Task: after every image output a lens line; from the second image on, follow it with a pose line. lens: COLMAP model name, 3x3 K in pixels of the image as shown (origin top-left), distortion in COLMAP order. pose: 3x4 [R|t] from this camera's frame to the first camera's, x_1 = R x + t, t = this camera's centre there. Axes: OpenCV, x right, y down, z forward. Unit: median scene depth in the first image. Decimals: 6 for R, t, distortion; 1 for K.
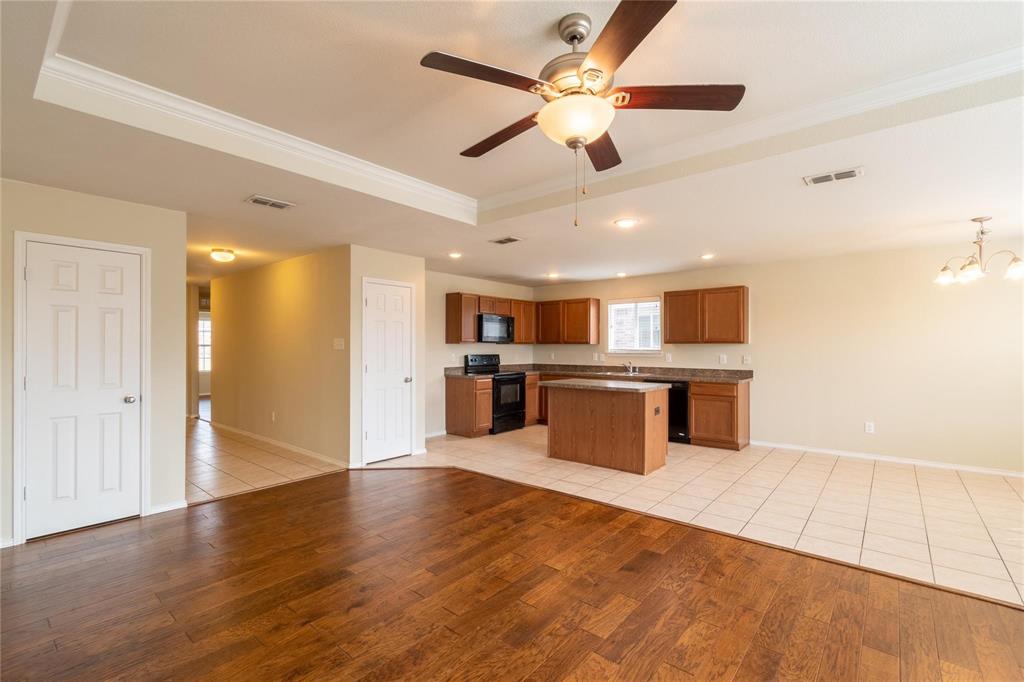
lens RADIAL K [[451.5, 0, 509.2], [0, 451.5, 344.2], [0, 0, 1]] dist [0.005088, 0.000373]
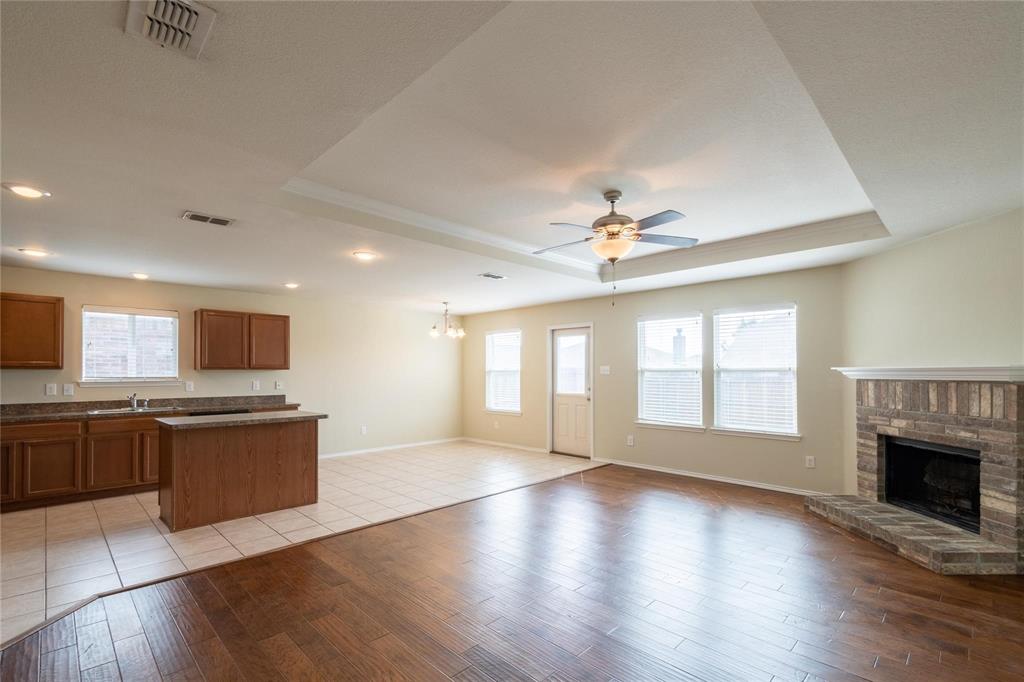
lens RADIAL K [[464.6, 0, 510.0], [0, 464.6, 366.7], [0, 0, 1]] dist [0.002325, 0.000169]
pose [[0.082245, 0.011468, 0.996546, -0.461264], [-0.003927, 0.999930, -0.011183, 0.001181], [-0.996604, -0.002994, 0.082285, 0.334785]]
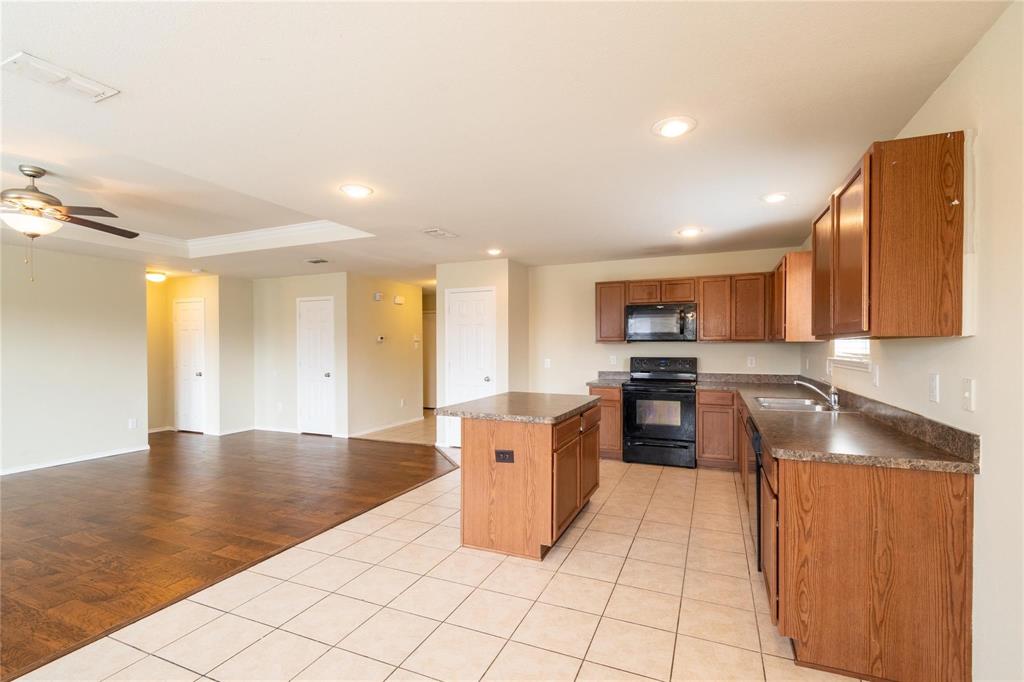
lens RADIAL K [[451.5, 0, 509.2], [0, 451.5, 344.2], [0, 0, 1]] dist [0.005088, 0.000373]
pose [[0.305345, -0.005040, -0.952228, 0.619579], [0.007278, 0.999969, -0.002959, 0.001851], [0.952214, -0.006027, 0.305373, 0.571666]]
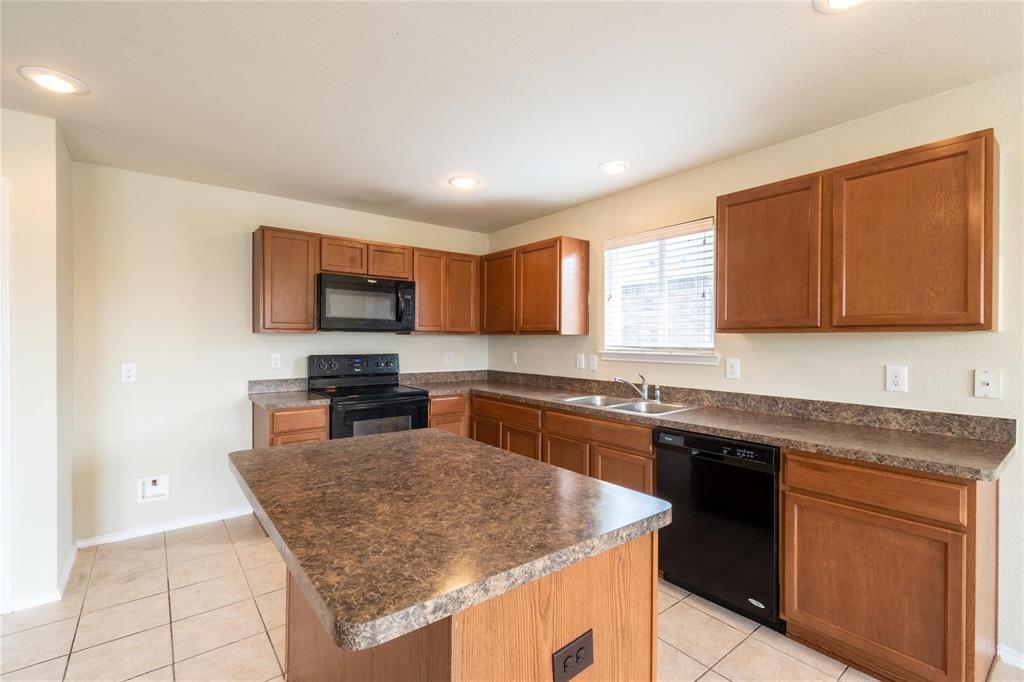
lens RADIAL K [[457.9, 0, 506.5], [0, 457.9, 341.2], [0, 0, 1]] dist [0.001160, 0.000001]
pose [[0.977426, 0.003336, -0.211250, 0.241206], [-0.001562, 0.999962, 0.008563, 0.003063], [0.211271, -0.008039, 0.977395, 0.559997]]
